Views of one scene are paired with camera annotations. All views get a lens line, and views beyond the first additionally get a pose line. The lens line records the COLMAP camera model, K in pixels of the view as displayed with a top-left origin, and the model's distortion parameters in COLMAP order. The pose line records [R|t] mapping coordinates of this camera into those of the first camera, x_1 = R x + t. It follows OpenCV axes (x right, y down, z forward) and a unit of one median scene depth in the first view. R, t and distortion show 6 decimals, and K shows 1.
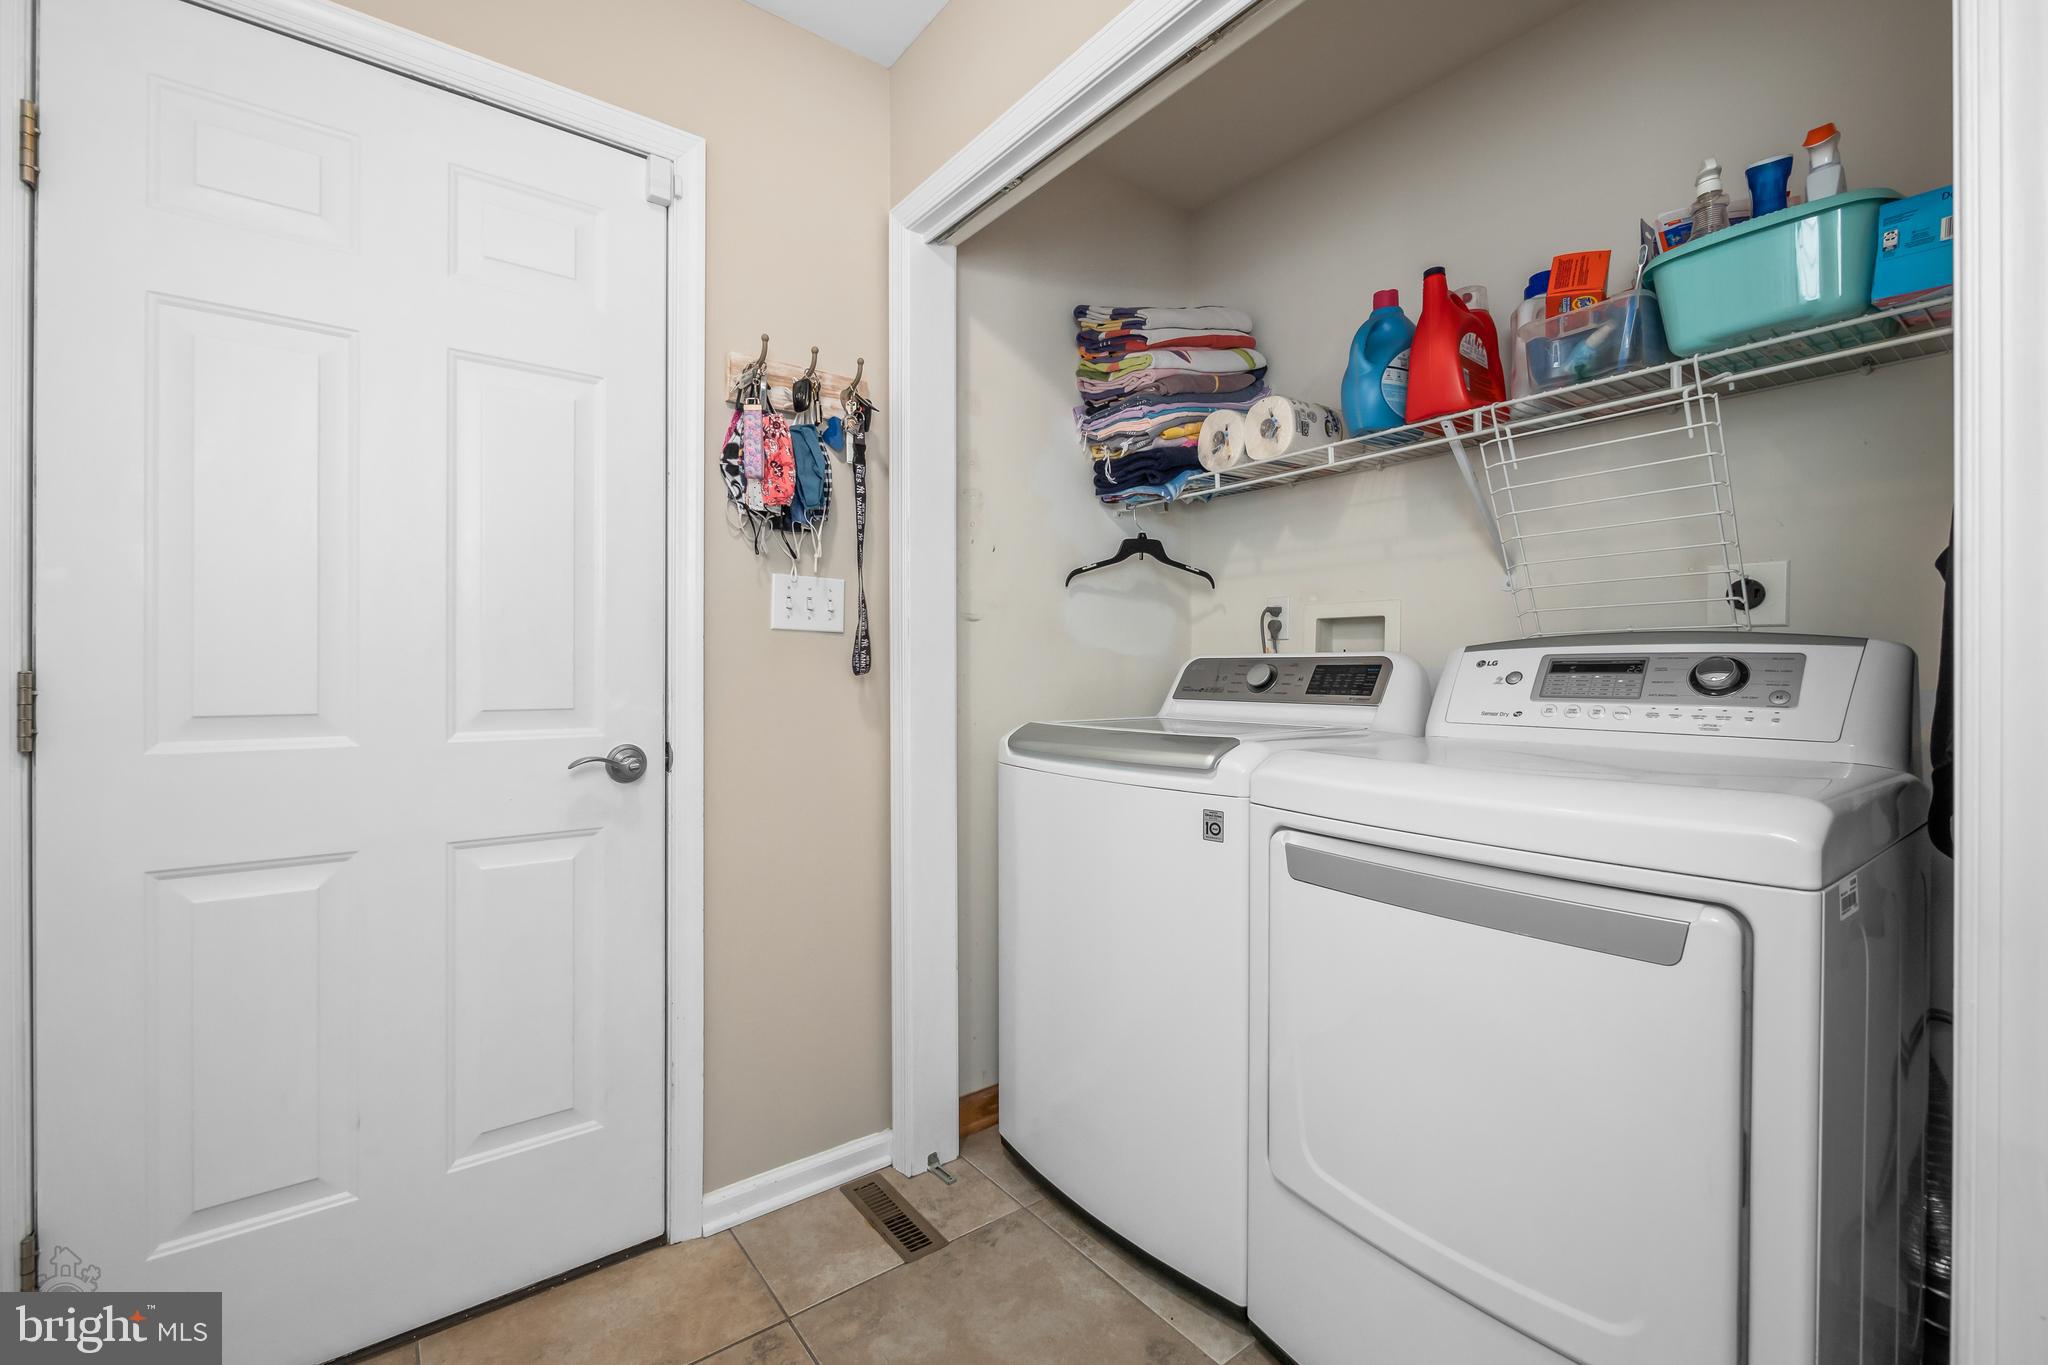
lens RADIAL K [[870.2, 0, 1023.1], [0, 870.2, 676.1], [0, 0, 1]] dist [-0.007238, -0.000591]
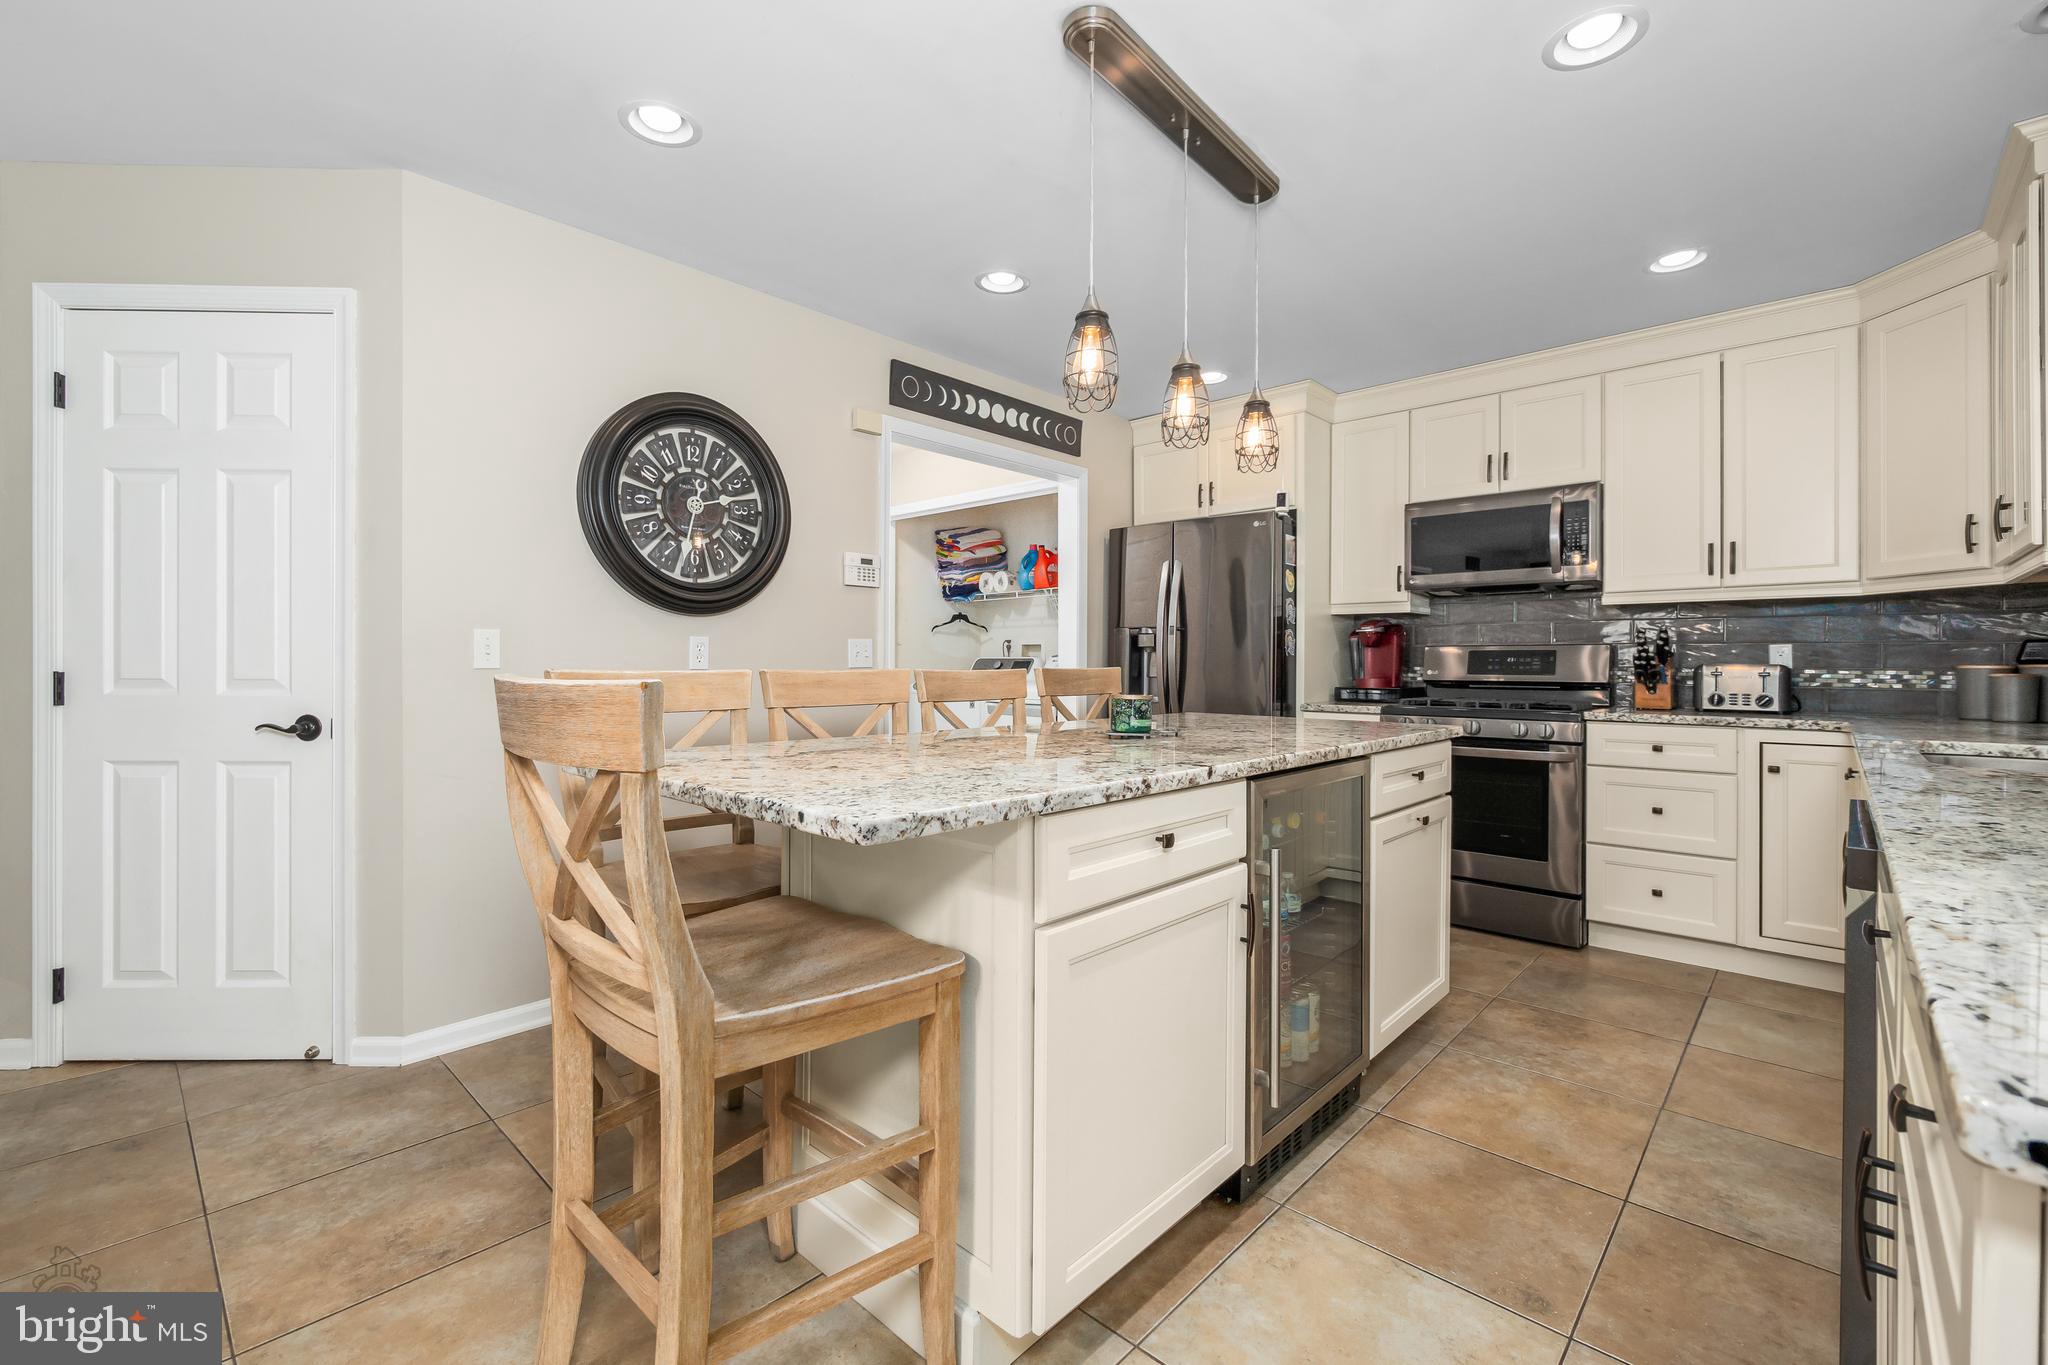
lens RADIAL K [[870.2, 0, 1075.9], [0, 870.2, 655.7], [0, 0, 1]] dist [-0.007238, -0.000591]
pose [[0.980421, 0.005580, 0.196835, -0.044750], [-0.003582, 0.999938, -0.010506, -0.001049], [-0.196882, 0.009595, 0.980380, -1.791684]]
